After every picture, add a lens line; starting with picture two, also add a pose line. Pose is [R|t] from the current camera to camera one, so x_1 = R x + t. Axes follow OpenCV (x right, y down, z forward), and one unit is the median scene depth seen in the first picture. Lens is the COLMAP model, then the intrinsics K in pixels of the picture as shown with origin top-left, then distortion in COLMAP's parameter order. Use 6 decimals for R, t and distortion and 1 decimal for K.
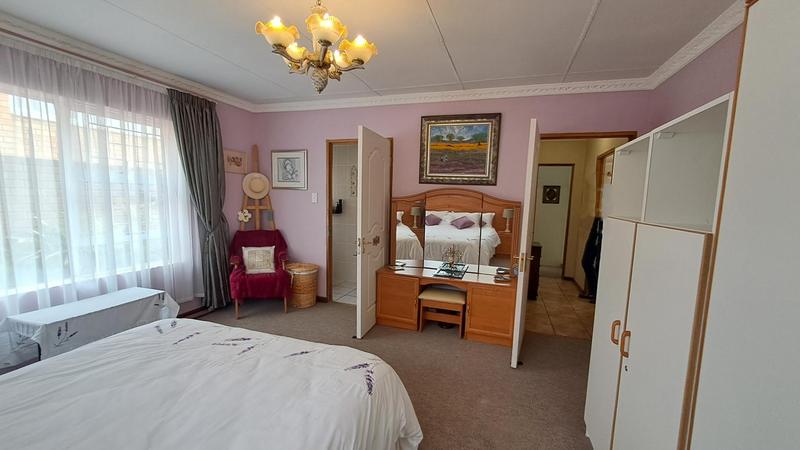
lens RADIAL K [[318.1, 0, 399.3], [0, 318.1, 224.5], [0, 0, 1]] dist [-0.007604, 0.001856]
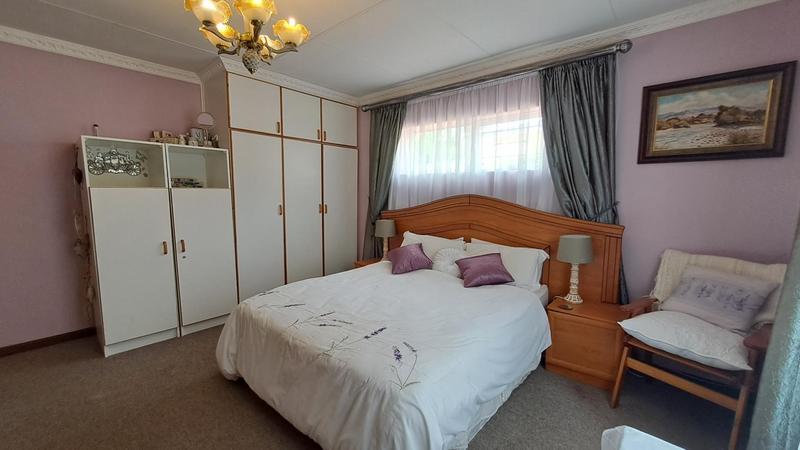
lens RADIAL K [[318.1, 0, 398.9], [0, 318.1, 230.0], [0, 0, 1]] dist [-0.007604, 0.001856]
pose [[-0.924393, -0.085863, 0.371651, -0.558689], [-0.004535, 0.976740, 0.214378, -0.074192], [-0.381414, 0.196484, -0.903282, 0.931320]]
